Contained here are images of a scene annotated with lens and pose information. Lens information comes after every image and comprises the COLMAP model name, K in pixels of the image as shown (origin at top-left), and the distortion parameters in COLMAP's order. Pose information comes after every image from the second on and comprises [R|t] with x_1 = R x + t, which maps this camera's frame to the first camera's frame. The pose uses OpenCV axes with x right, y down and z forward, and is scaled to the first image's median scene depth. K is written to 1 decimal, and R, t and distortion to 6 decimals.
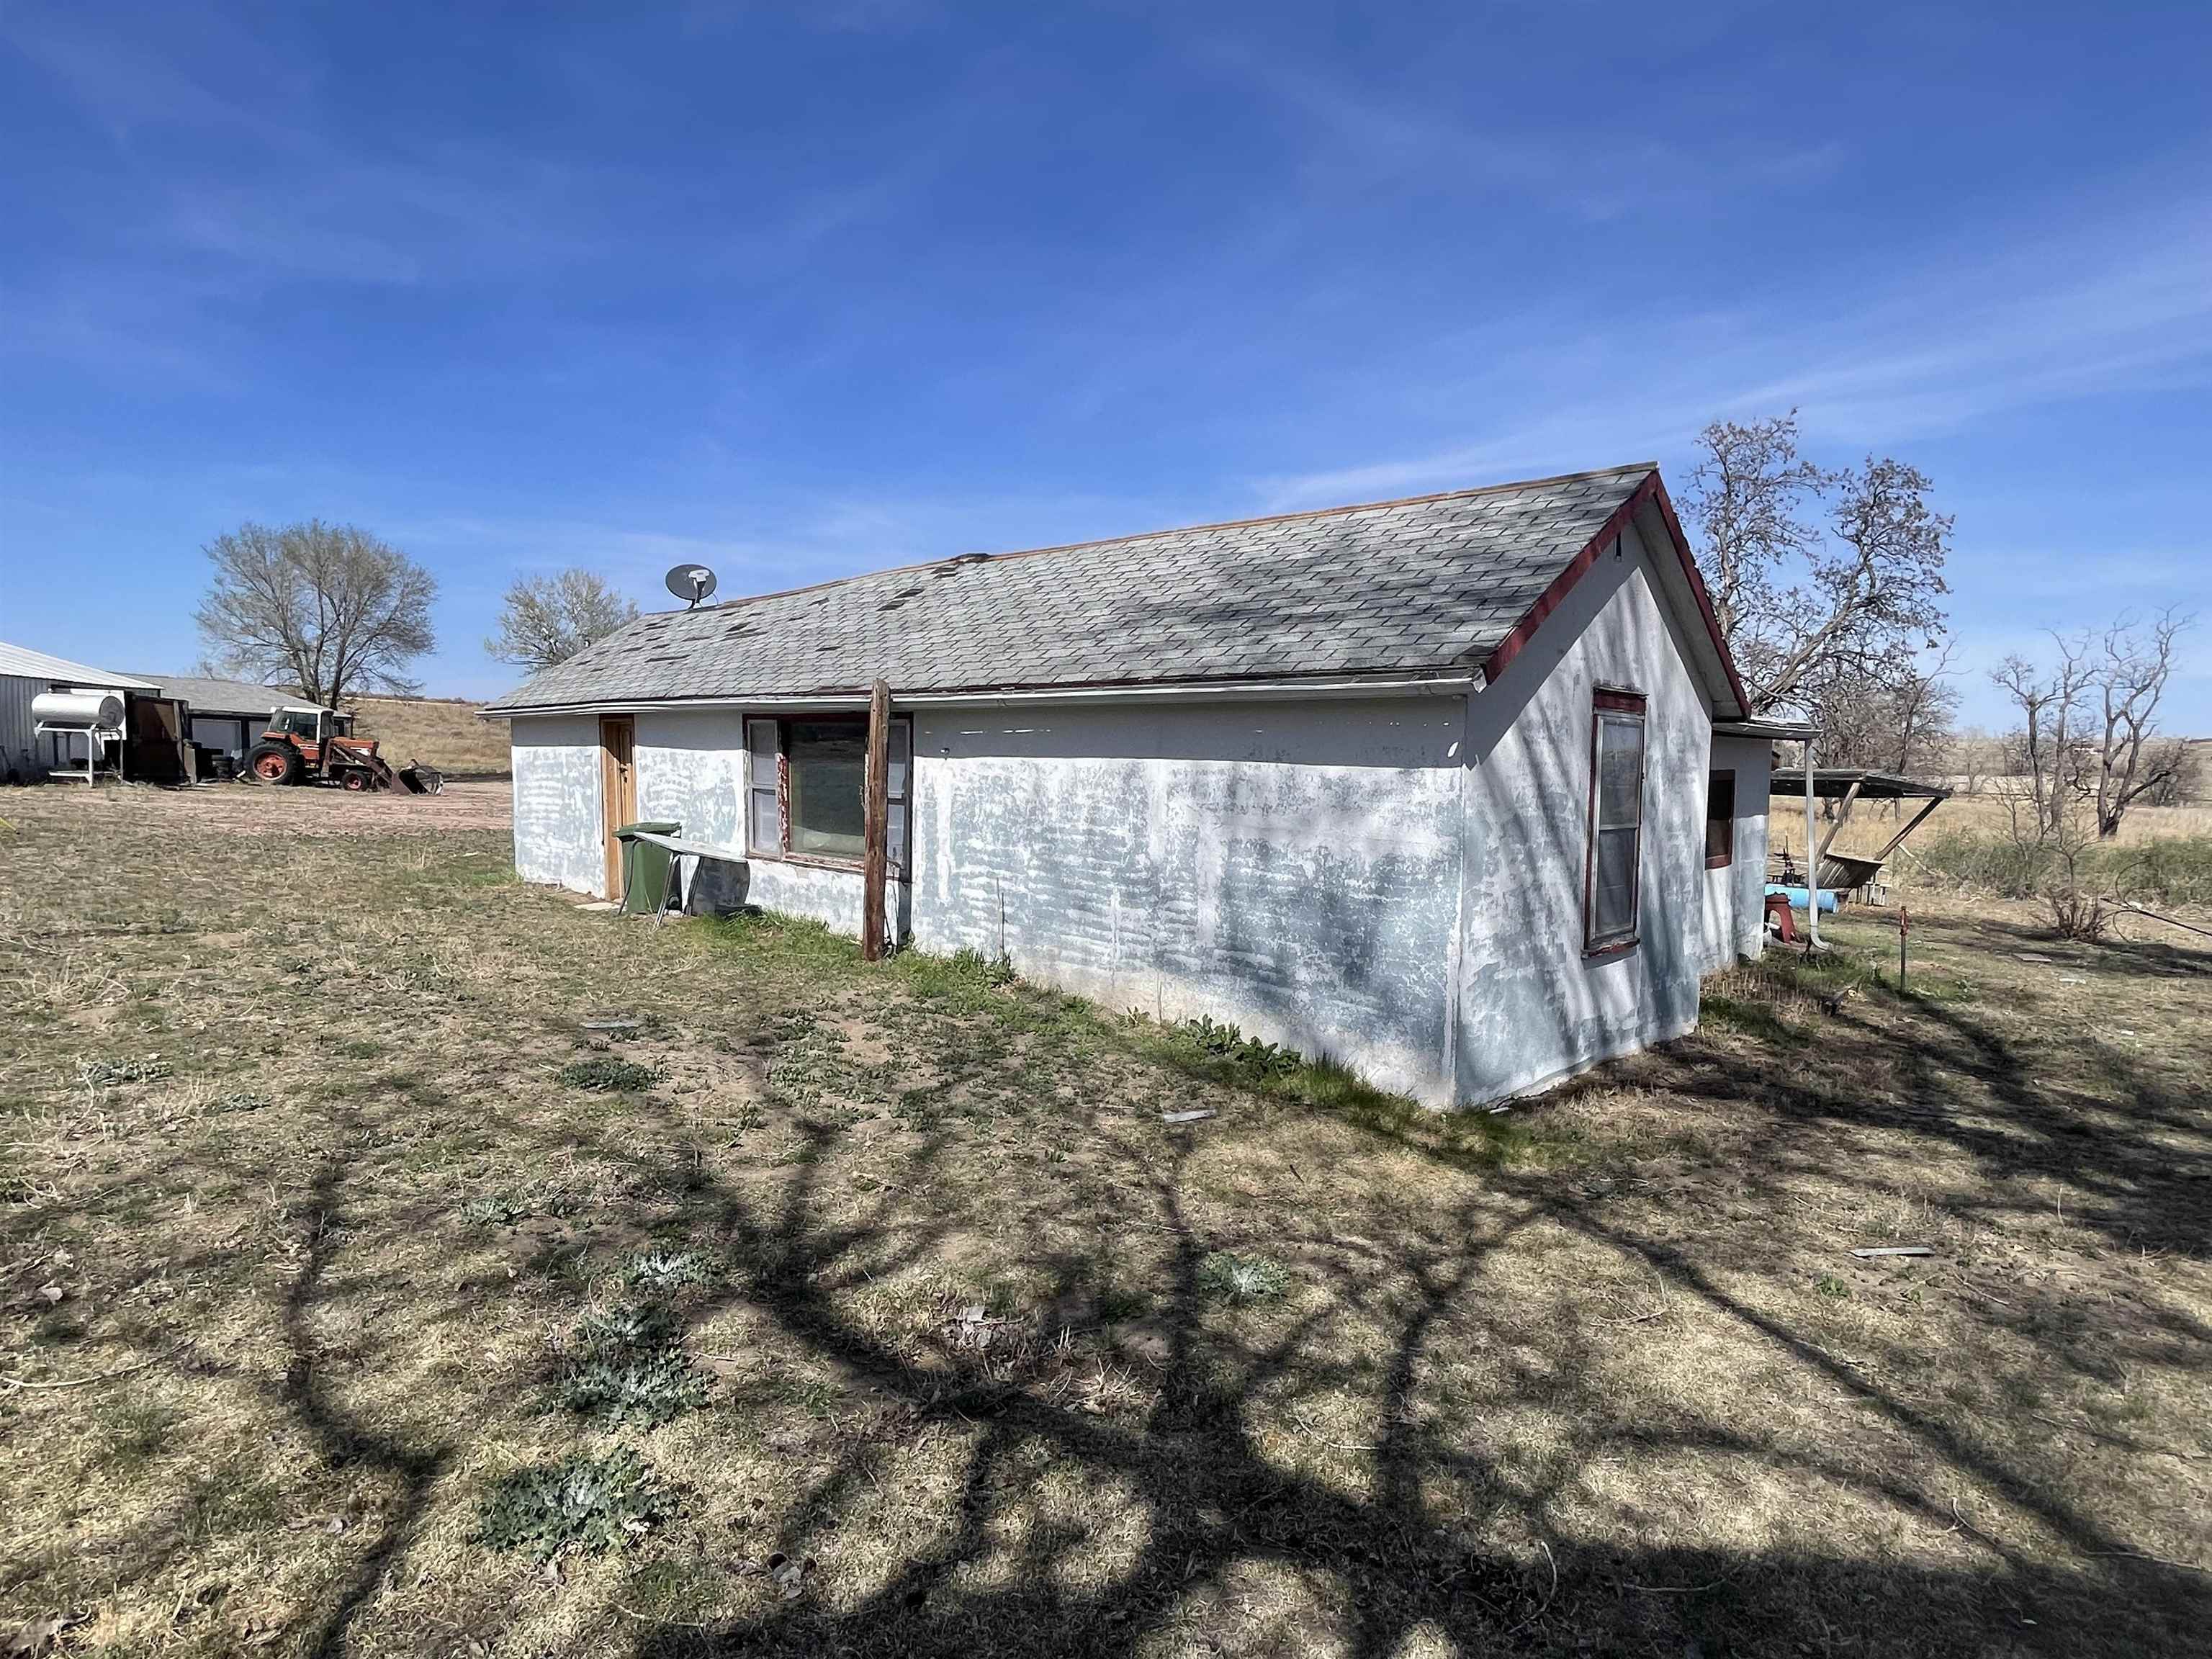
lens RADIAL K [[1153.0, 0, 1106.0], [0, 1153.0, 829.5], [0, 0, 1]] dist [0.003083, 0.000424]
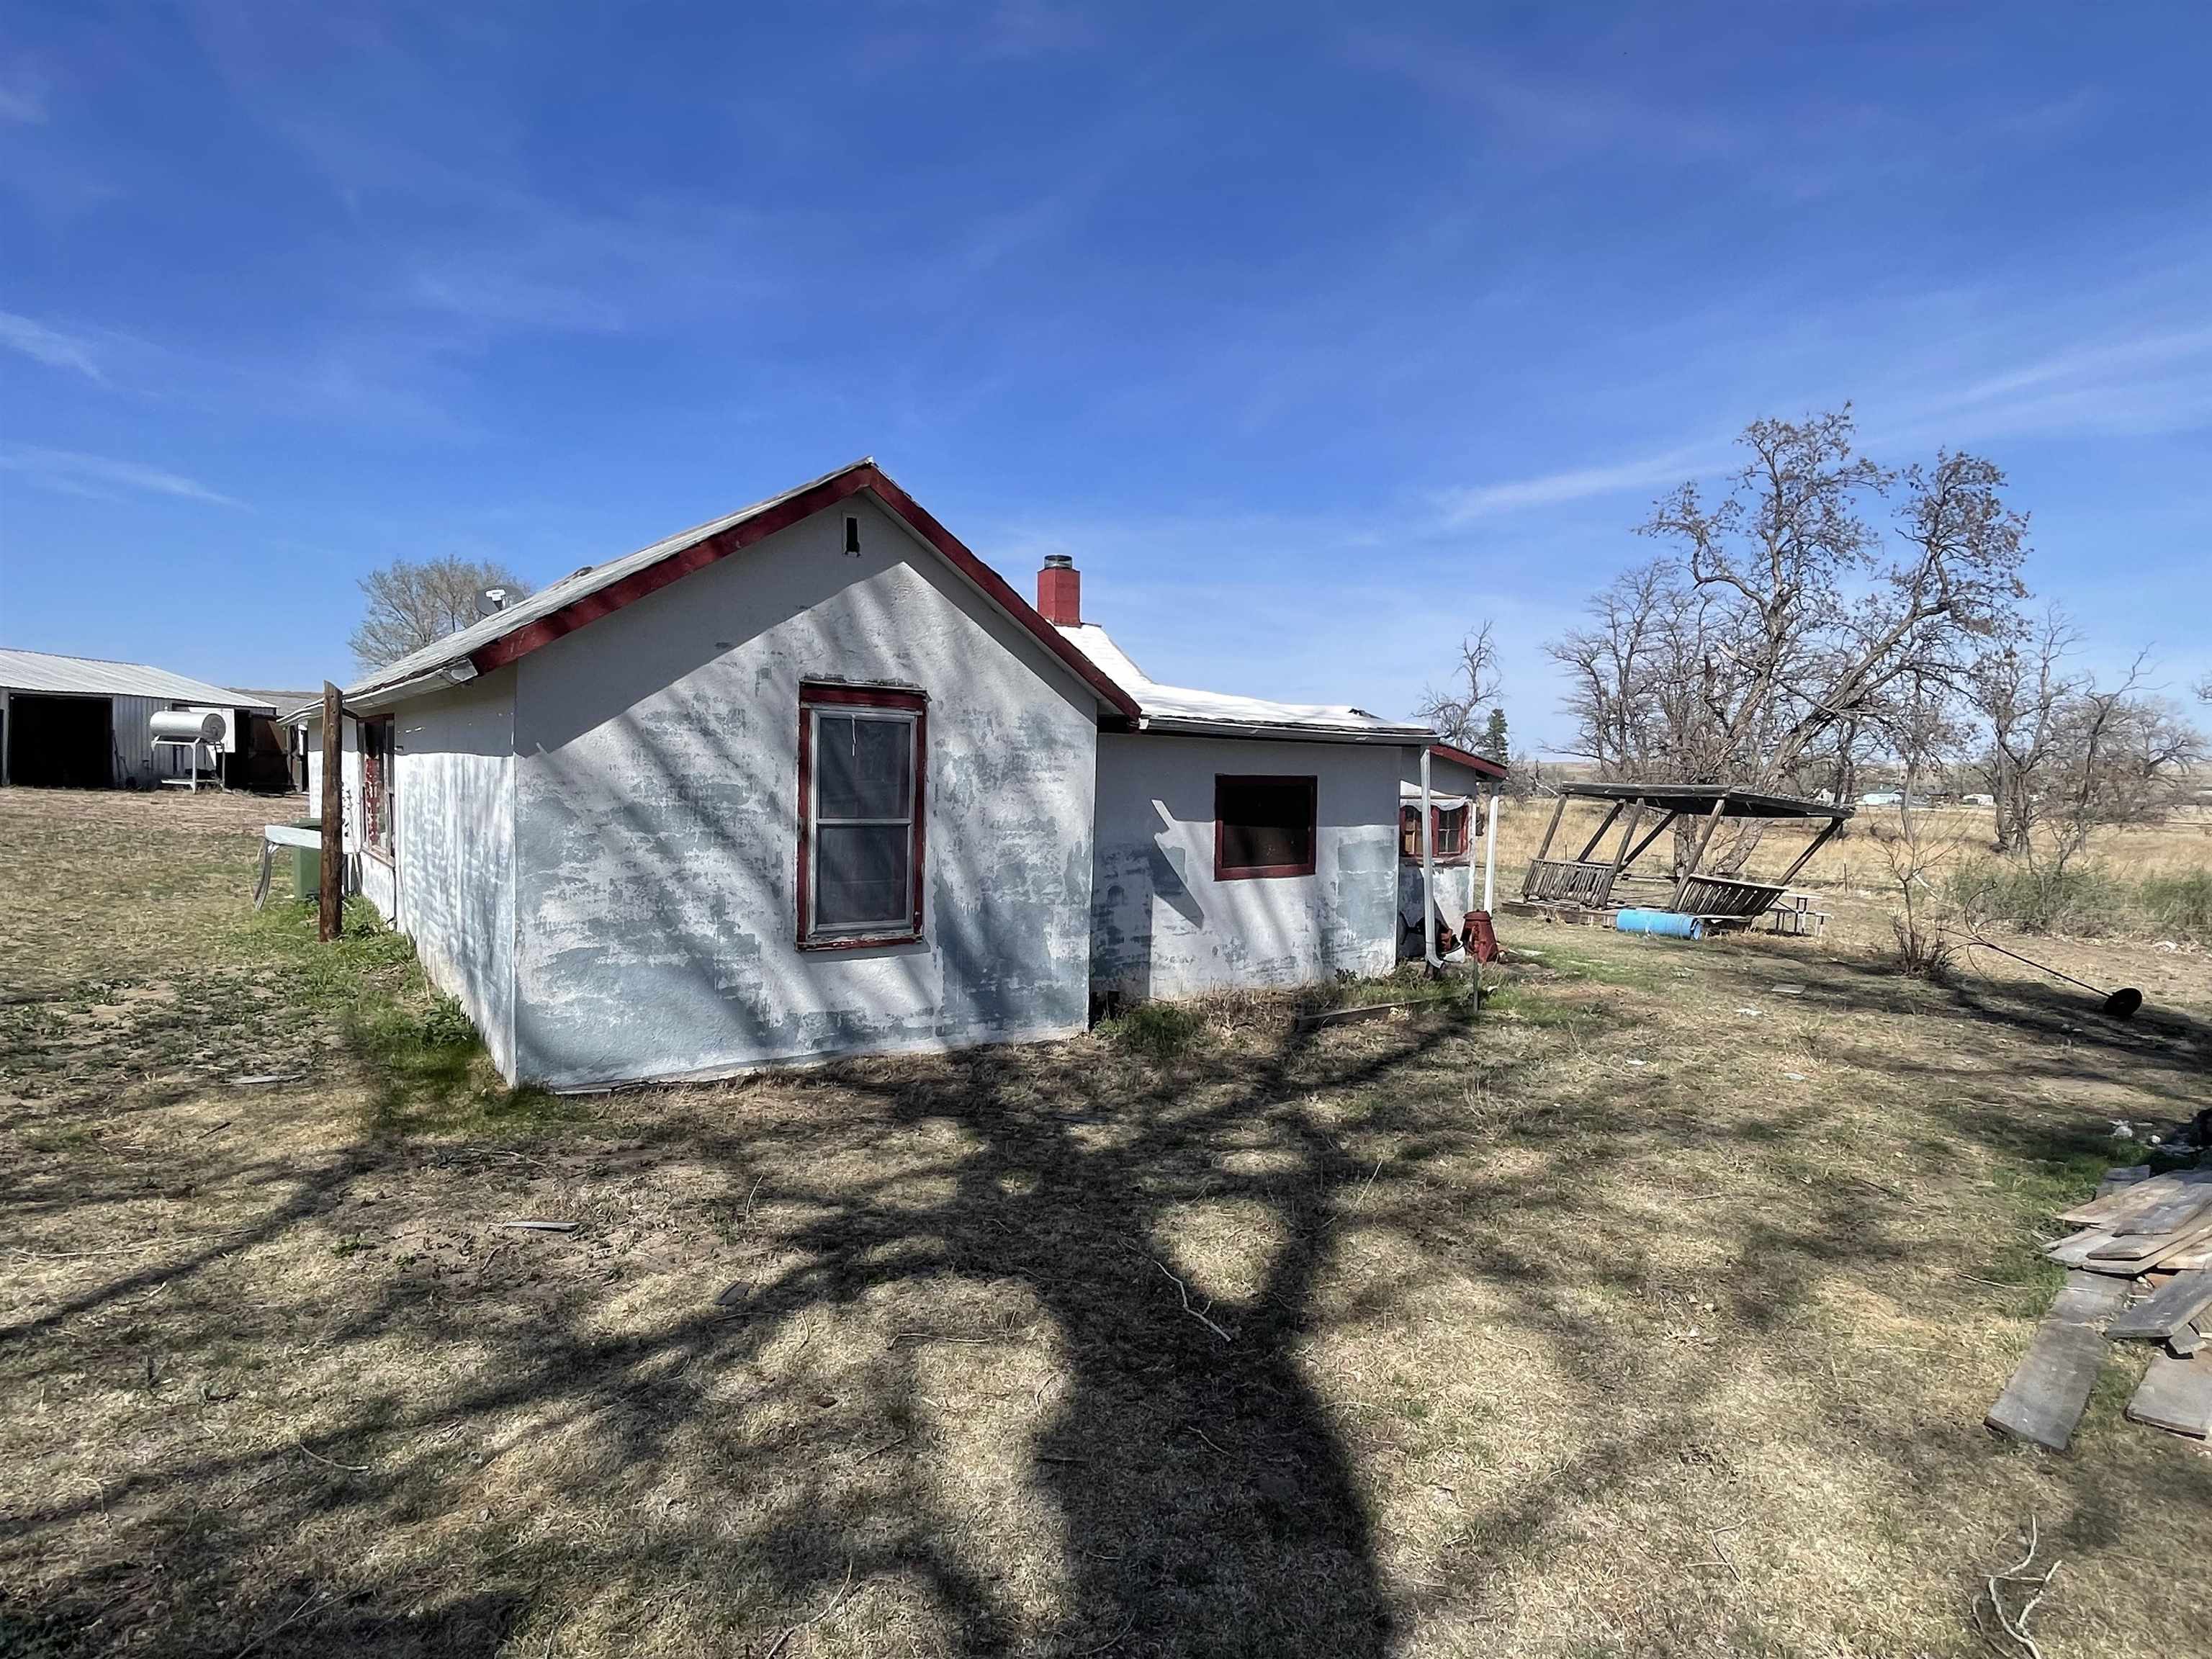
lens RADIAL K [[1157.8, 0, 1106.0], [0, 1157.8, 829.5], [0, 0, 1]] dist [-0.004920, -0.000268]
pose [[0.989751, 0.013078, -0.142206, 0.166831], [-0.015648, 0.999734, -0.016971, 0.003740], [0.141946, 0.019023, 0.989692, 0.008202]]
